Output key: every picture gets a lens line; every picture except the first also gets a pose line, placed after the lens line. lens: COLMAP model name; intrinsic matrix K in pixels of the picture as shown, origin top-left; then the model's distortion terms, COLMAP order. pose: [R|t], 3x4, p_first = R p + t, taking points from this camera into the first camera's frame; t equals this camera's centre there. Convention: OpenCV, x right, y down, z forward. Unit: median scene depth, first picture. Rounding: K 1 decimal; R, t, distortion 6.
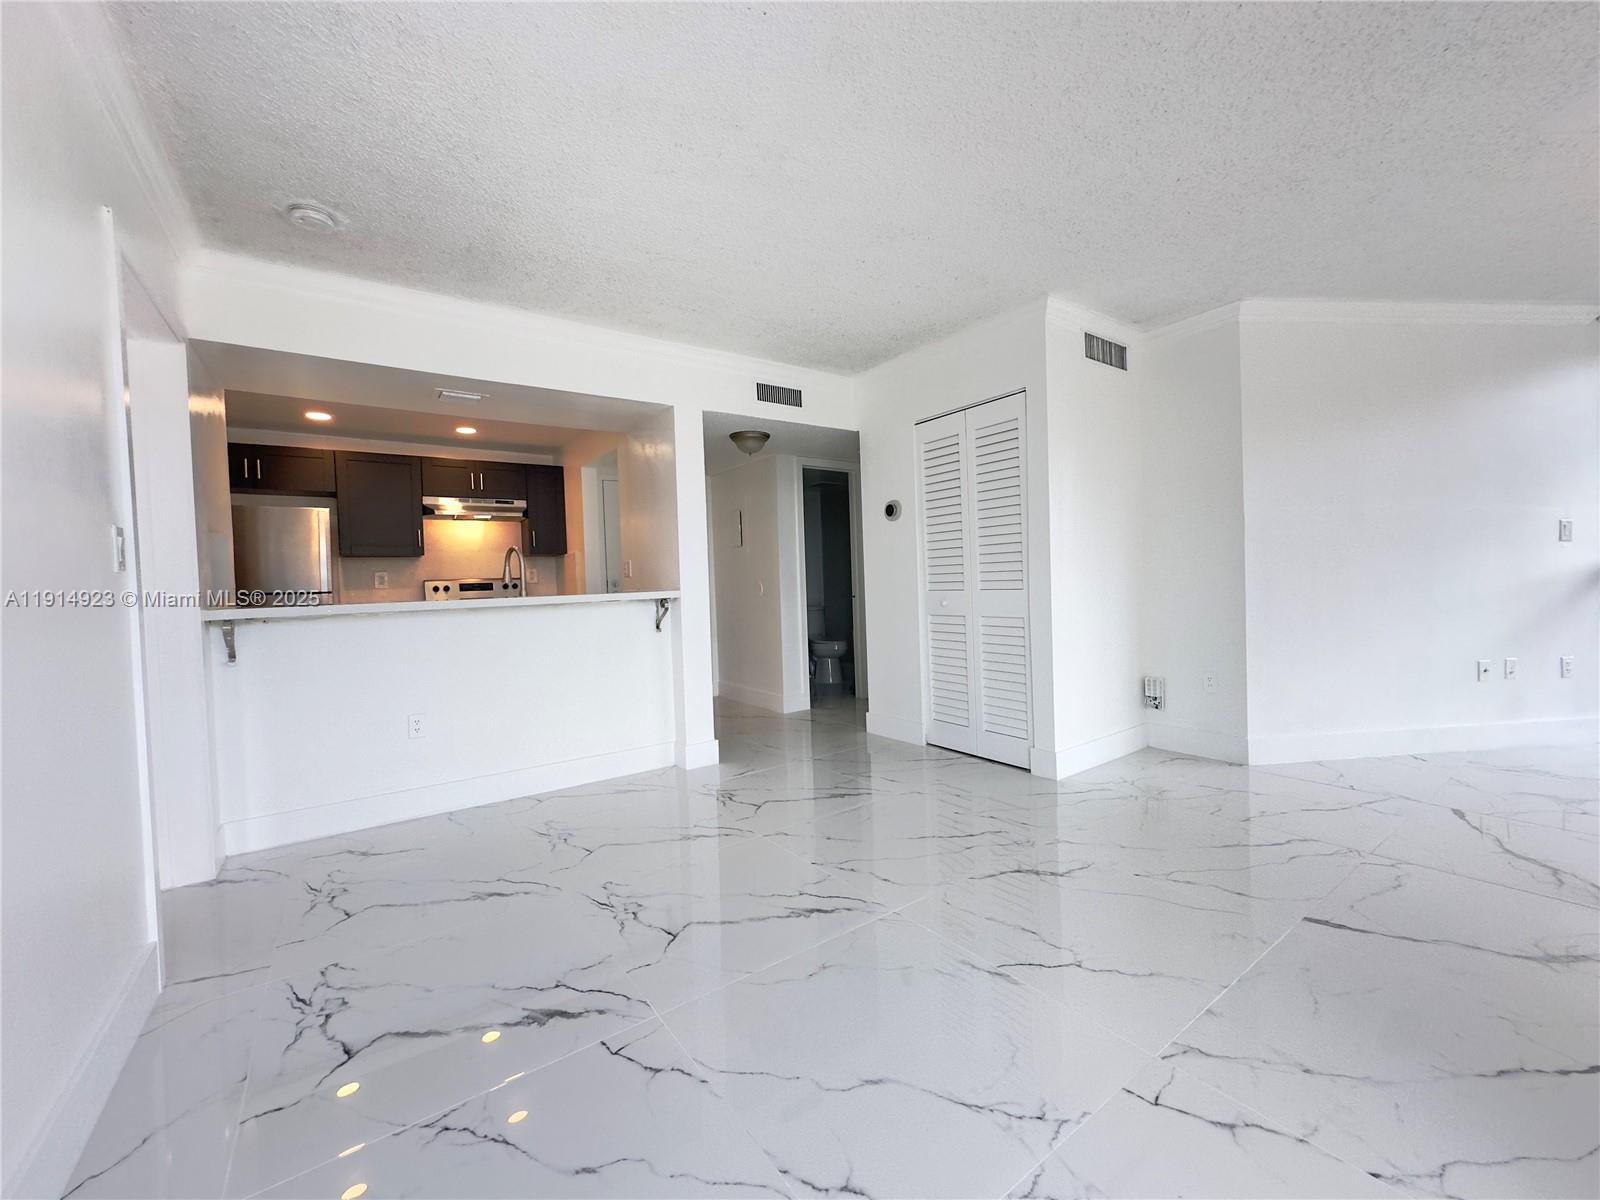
lens RADIAL K [[646.9, 0, 795.3], [0, 646.9, 595.1], [0, 0, 1]] dist [0.002454, -0.000121]
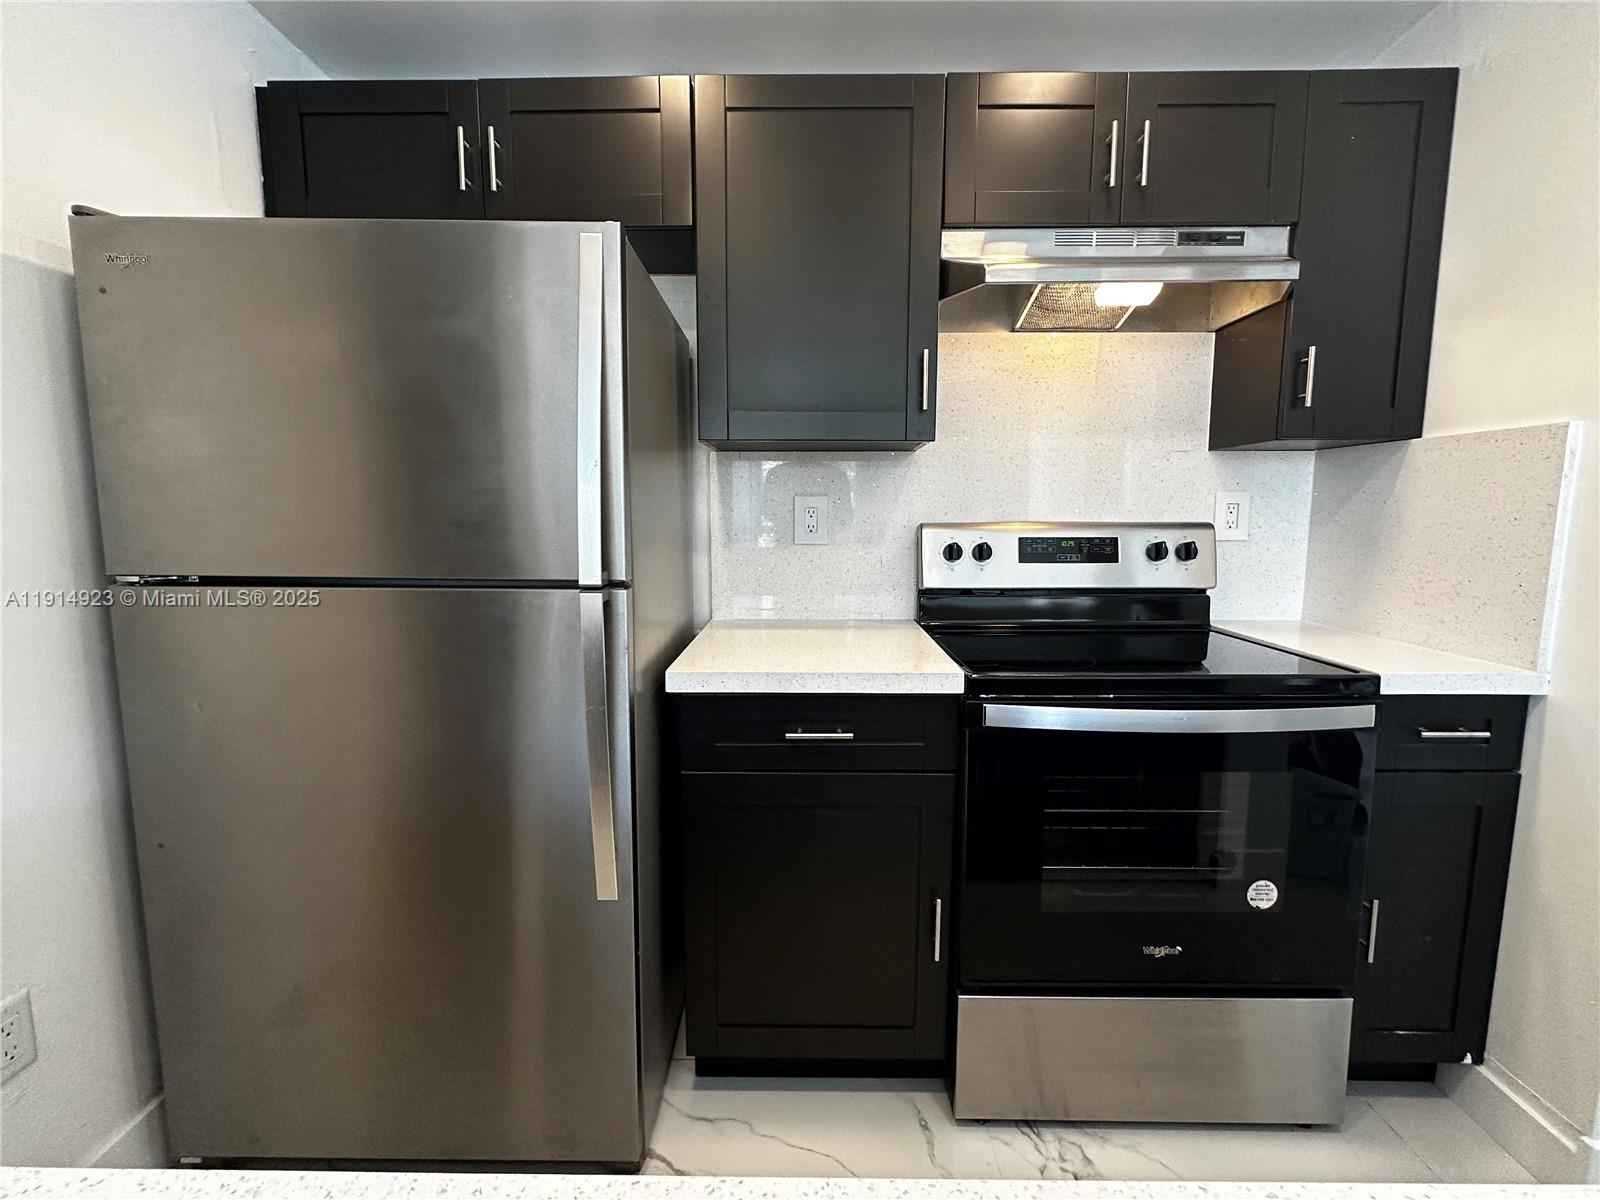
lens RADIAL K [[702.0, 0, 799.7], [0, 702.0, 595.8], [0, 0, 1]] dist [-0.001295, -0.000069]
pose [[0.810515, 0.095957, -0.577804, -0.411067], [-0.037620, 0.992981, 0.112134, -0.024048], [0.584508, -0.069150, 0.808436, 0.667921]]
